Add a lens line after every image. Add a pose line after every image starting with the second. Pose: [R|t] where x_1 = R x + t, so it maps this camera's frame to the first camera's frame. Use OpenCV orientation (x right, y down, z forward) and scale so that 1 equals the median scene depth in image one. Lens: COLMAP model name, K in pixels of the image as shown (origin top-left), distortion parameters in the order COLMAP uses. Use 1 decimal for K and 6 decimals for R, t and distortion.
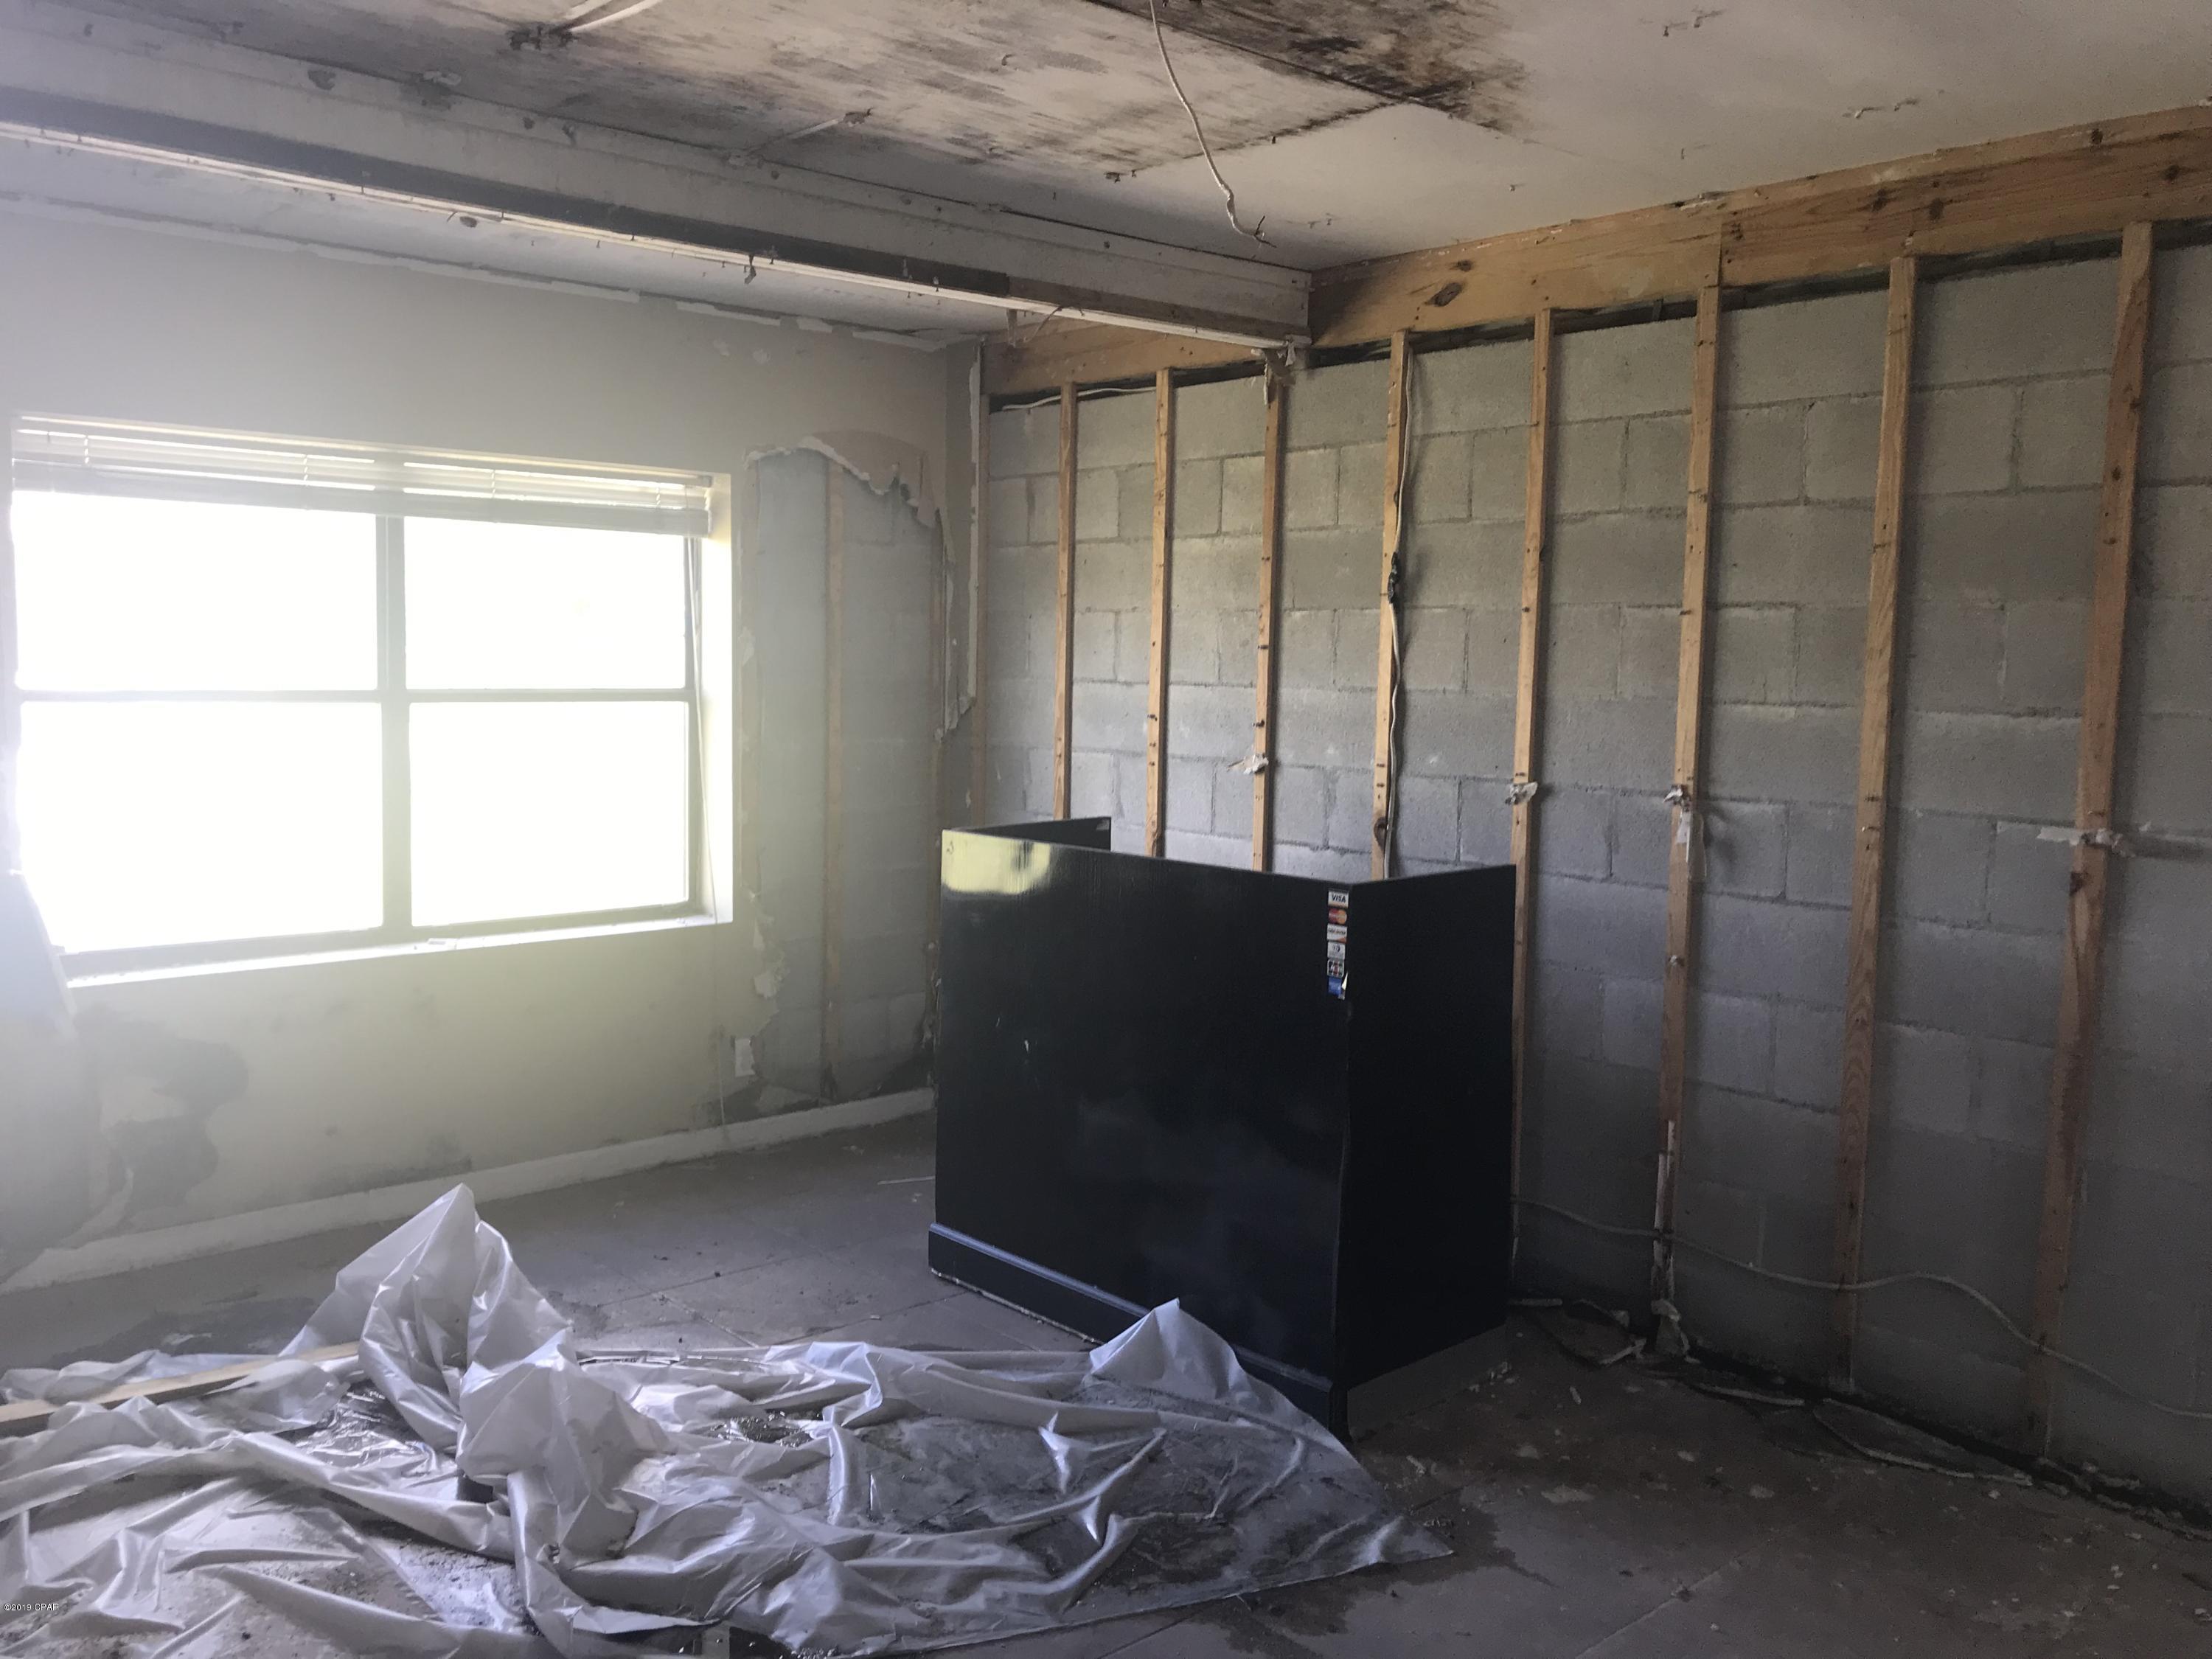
lens RADIAL K [[1819.0, 0, 1096.9], [0, 1819.0, 823.4], [0, 0, 1]] dist [0.042726, -0.056509]
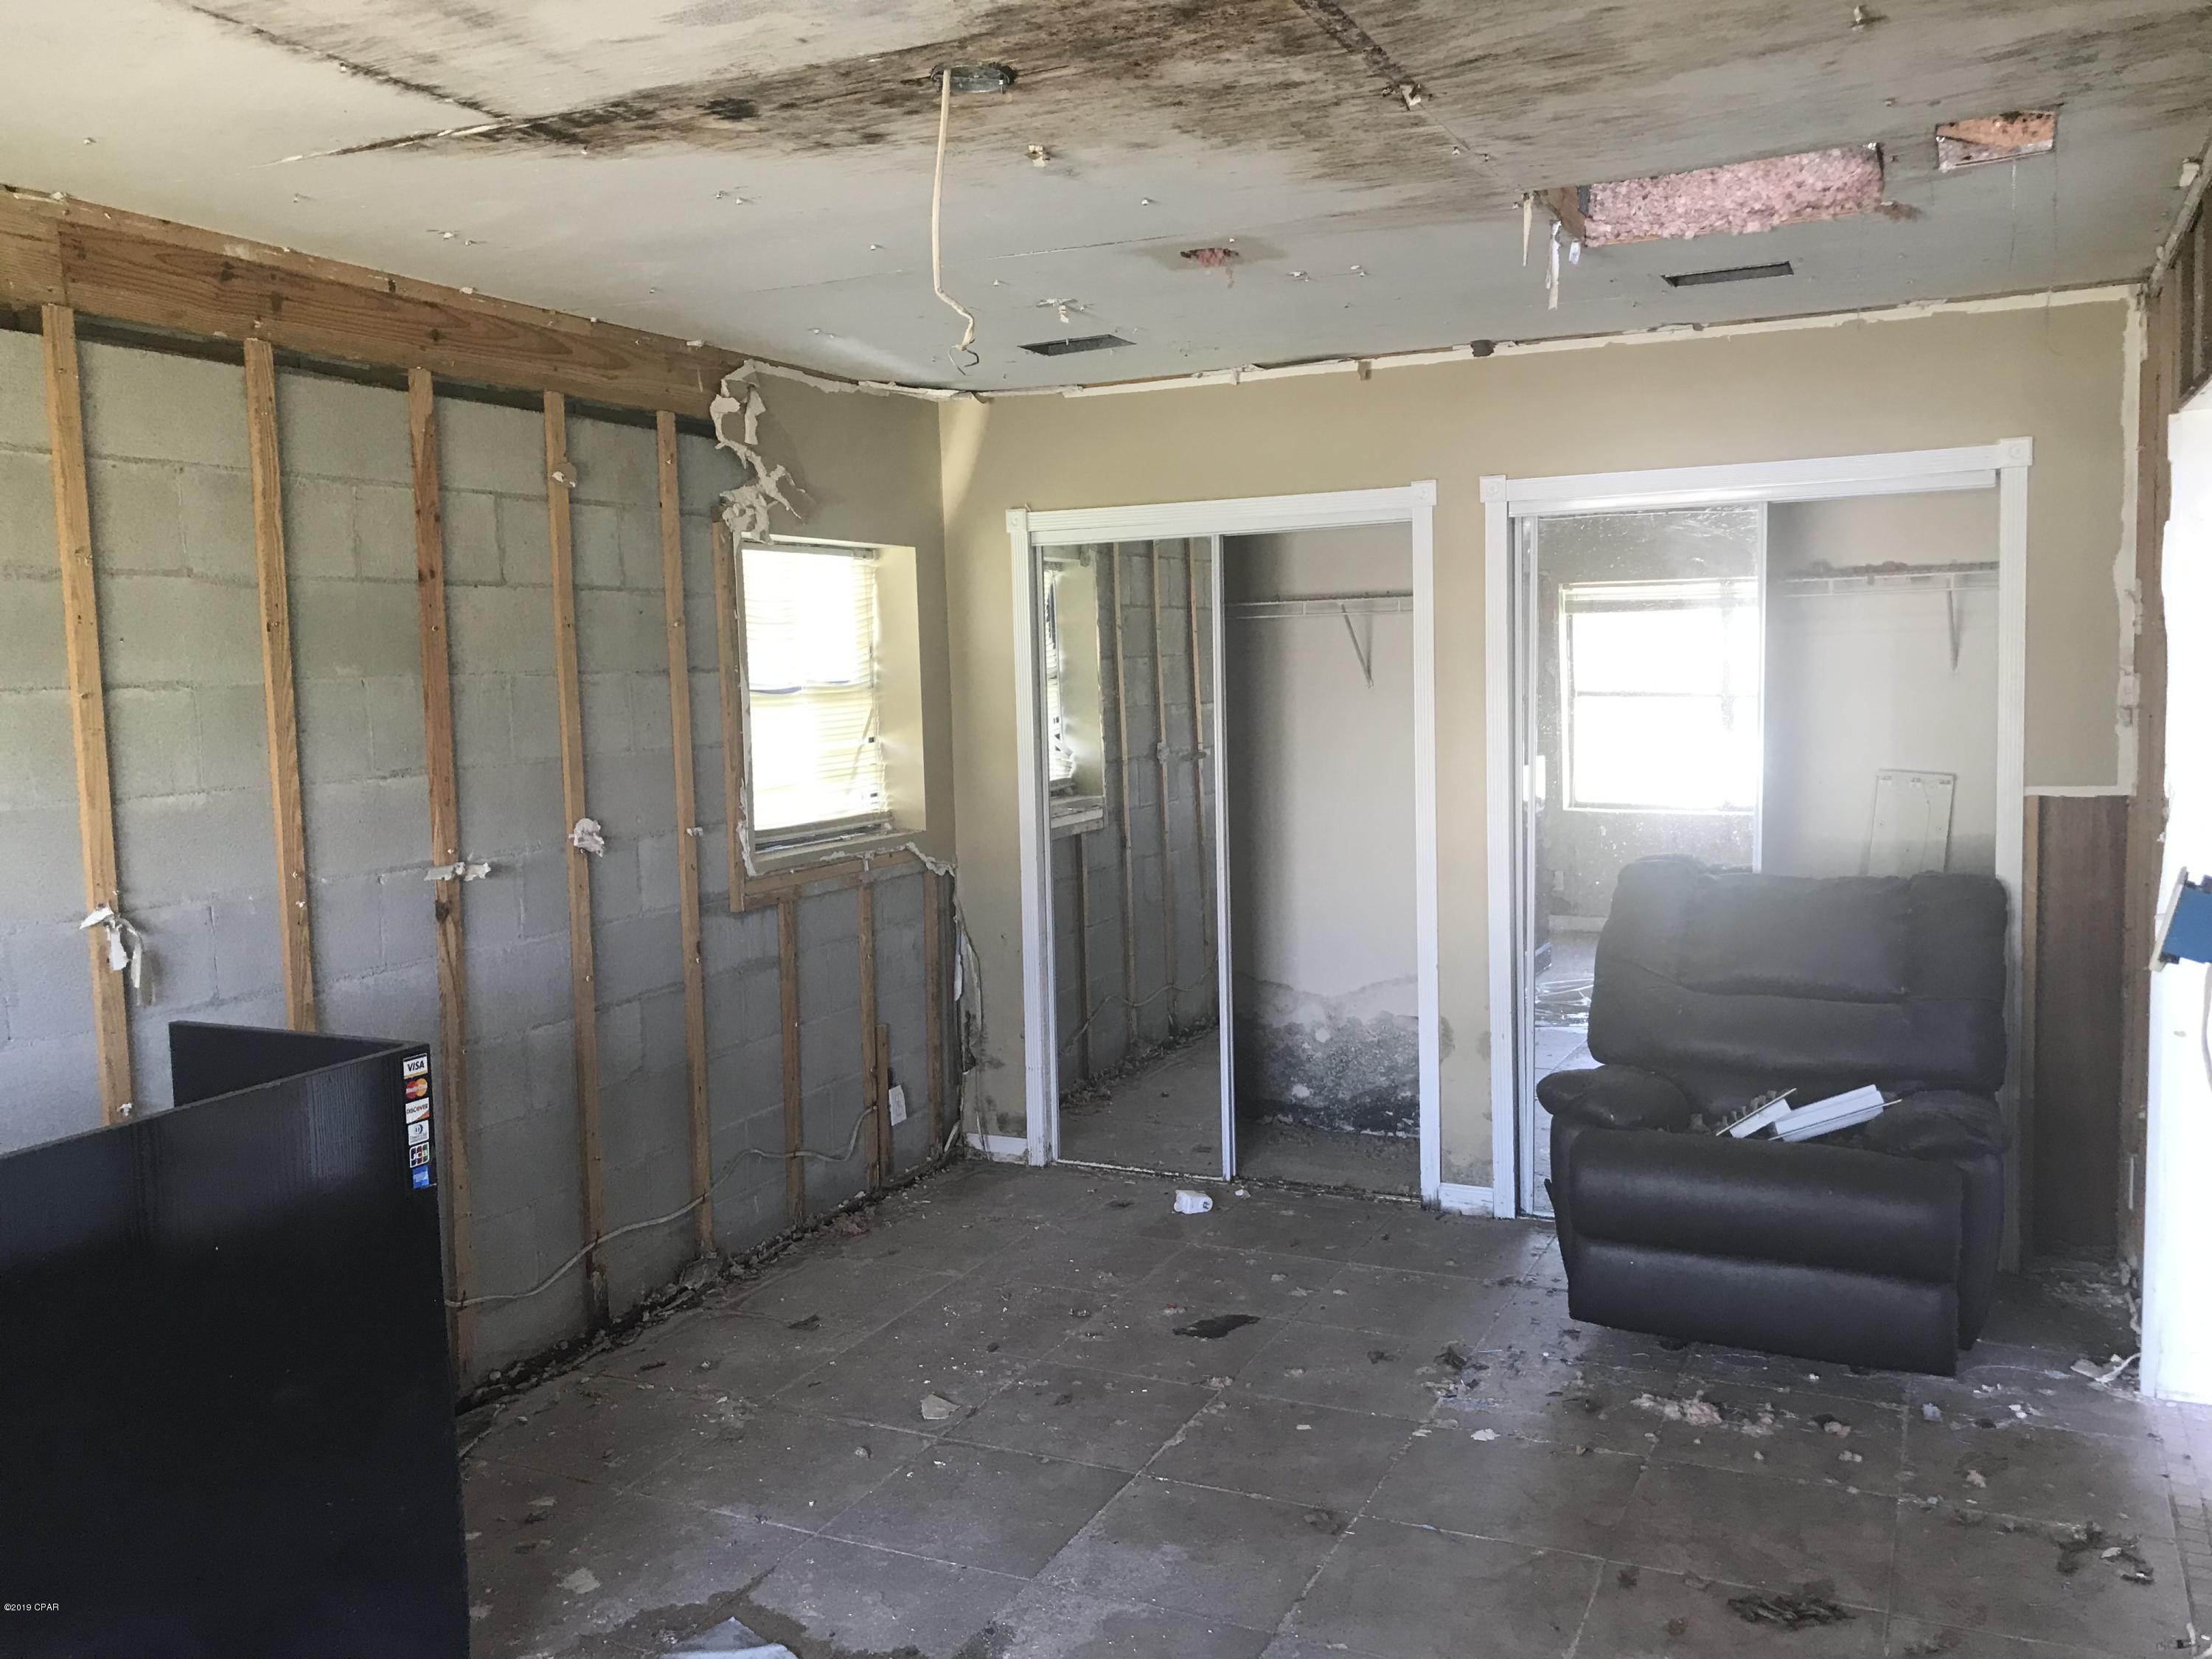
lens RADIAL K [[1819.0, 0, 1096.9], [0, 1819.0, 823.4], [0, 0, 1]] dist [0.042726, -0.056509]
pose [[-0.388790, -0.088712, 0.917045, -0.681775], [0.107543, 0.984180, 0.140800, -0.138447], [-0.915028, 0.153363, -0.373099, 0.988609]]
